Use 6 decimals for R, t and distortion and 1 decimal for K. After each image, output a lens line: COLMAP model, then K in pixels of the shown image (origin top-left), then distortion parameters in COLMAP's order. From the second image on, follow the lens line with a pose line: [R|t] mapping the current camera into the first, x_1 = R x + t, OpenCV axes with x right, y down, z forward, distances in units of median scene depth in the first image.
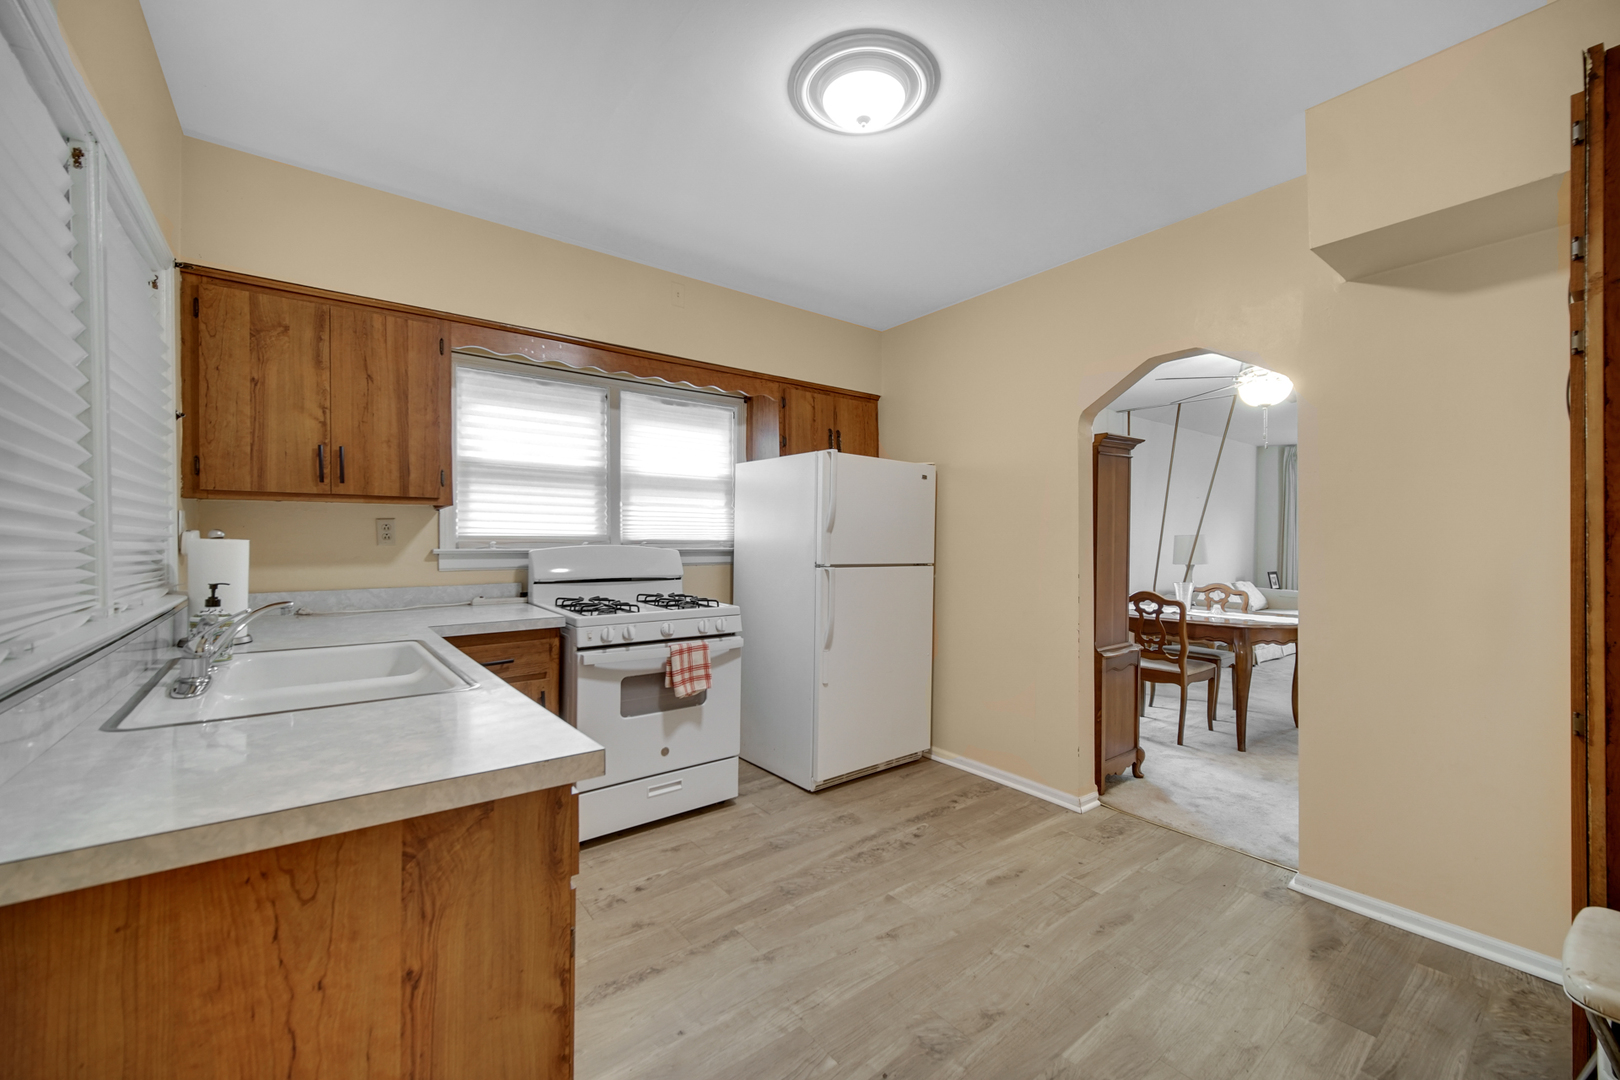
lens RADIAL K [[643.2, 0, 805.2], [0, 643.2, 549.0], [0, 0, 1]] dist [-0.000427, -0.000286]
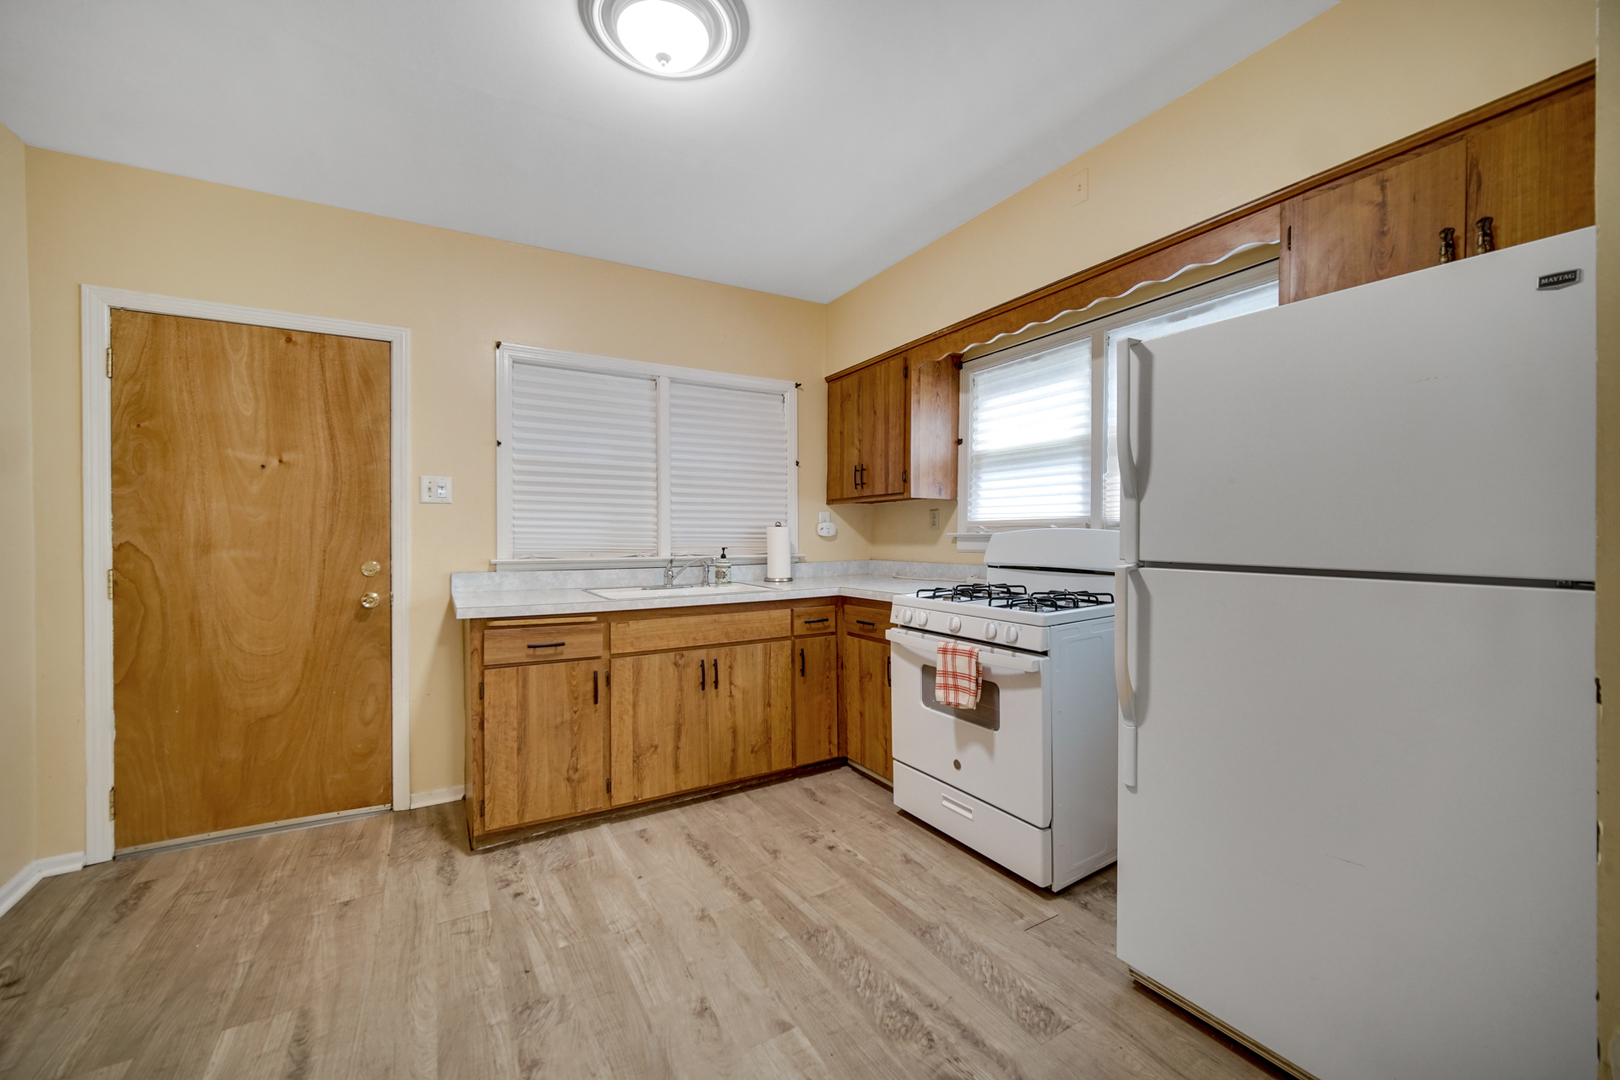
lens RADIAL K [[643.0, 0, 803.3], [0, 643.0, 543.3], [0, 0, 1]] dist [-0.000389, -0.000040]
pose [[-0.137790, 0.011639, -0.990393, 0.748101], [-0.007956, 0.999886, 0.012858, 0.007174], [0.990429, 0.009652, -0.137682, 1.019707]]
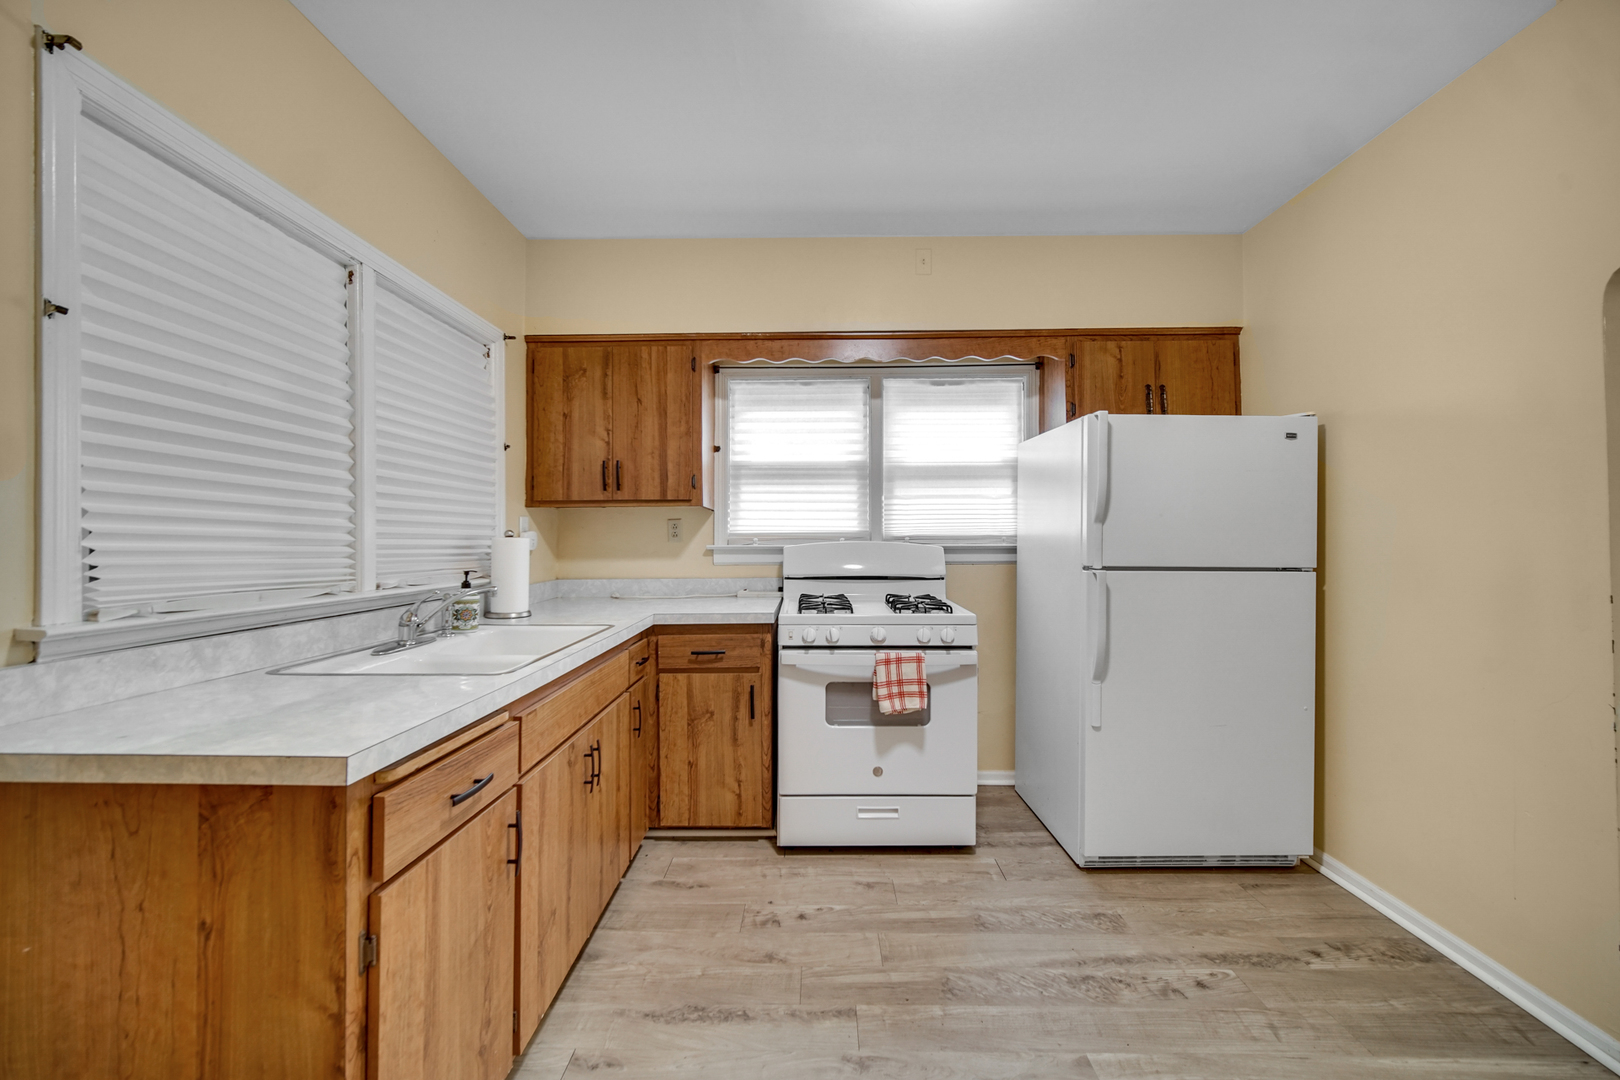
lens RADIAL K [[649.4, 0, 813.2], [0, 649.4, 534.5], [0, 0, 1]] dist [-0.001439, 0.000009]
pose [[0.782381, -0.010758, -0.622707, 0.310964], [-0.000569, 0.999838, -0.017988, 0.001702], [0.622799, 0.014428, 0.782248, 0.260565]]
